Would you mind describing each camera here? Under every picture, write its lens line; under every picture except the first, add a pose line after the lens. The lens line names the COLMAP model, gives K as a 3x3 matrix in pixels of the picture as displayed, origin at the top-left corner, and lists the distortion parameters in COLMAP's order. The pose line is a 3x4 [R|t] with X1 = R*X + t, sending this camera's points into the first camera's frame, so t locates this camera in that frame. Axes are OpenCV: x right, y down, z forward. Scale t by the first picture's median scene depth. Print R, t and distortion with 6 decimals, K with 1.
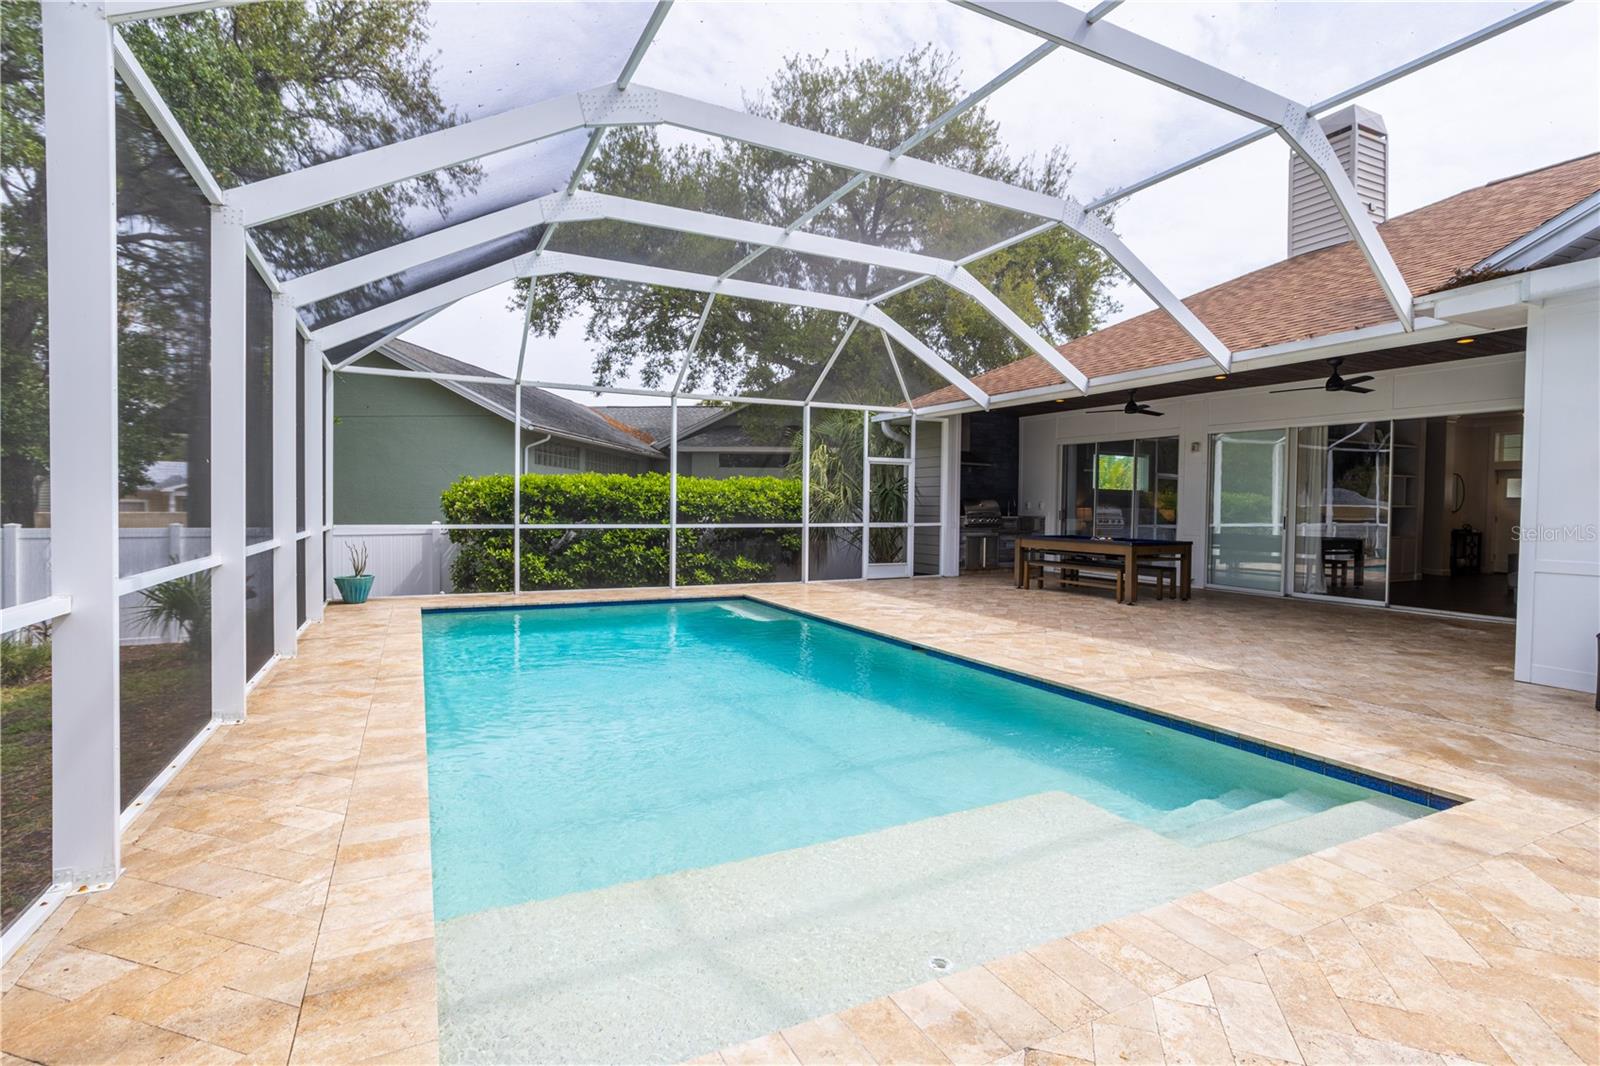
lens RADIAL K [[771.8, 0, 796.8], [0, 771.8, 517.1], [0, 0, 1]] dist [-0.051676, 0.028336]
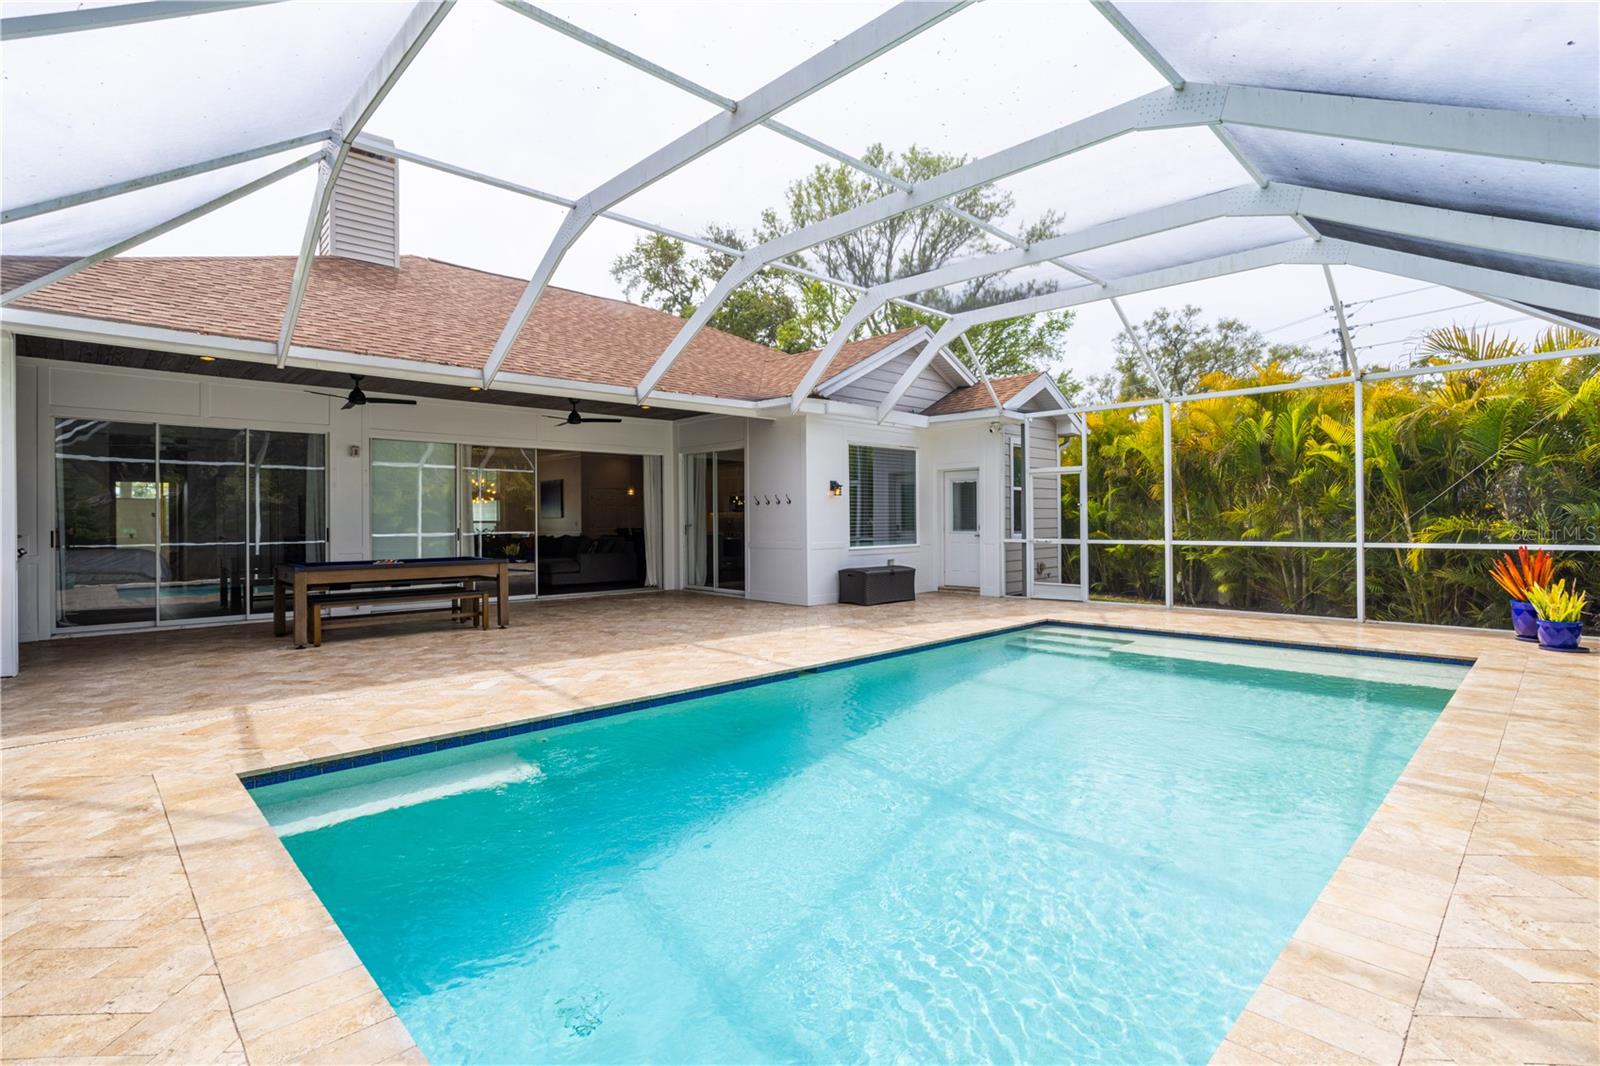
lens RADIAL K [[766.4, 0, 795.5], [0, 766.4, 521.8], [0, 0, 1]] dist [-0.048302, 0.028589]
pose [[-0.299934, -0.012953, 0.953872, -0.396858], [0.021838, 0.999553, 0.020440, -0.017036], [-0.953710, 0.026961, -0.299517, 0.703354]]
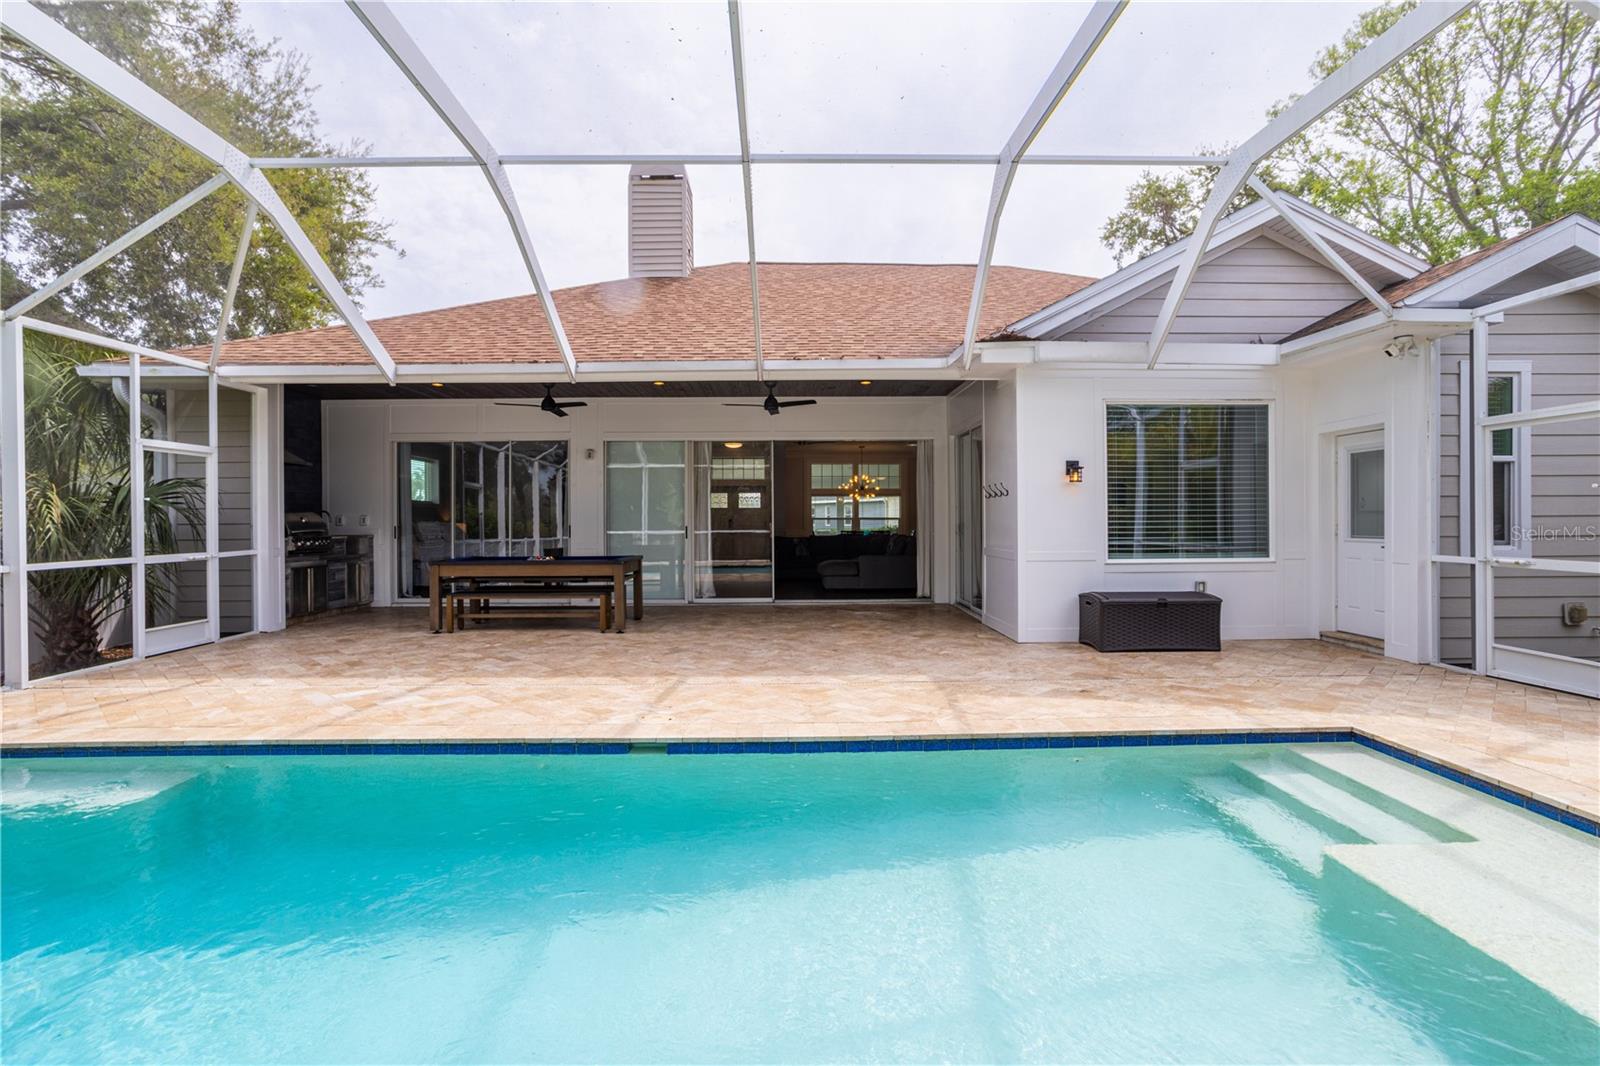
lens RADIAL K [[766.4, 0, 795.5], [0, 766.4, 521.8], [0, 0, 1]] dist [-0.048302, 0.028589]
pose [[0.430401, -0.016909, 0.902480, -0.191835], [0.028254, 0.999587, 0.005254, -0.006843], [-0.902196, 0.023237, 0.430701, 0.335153]]
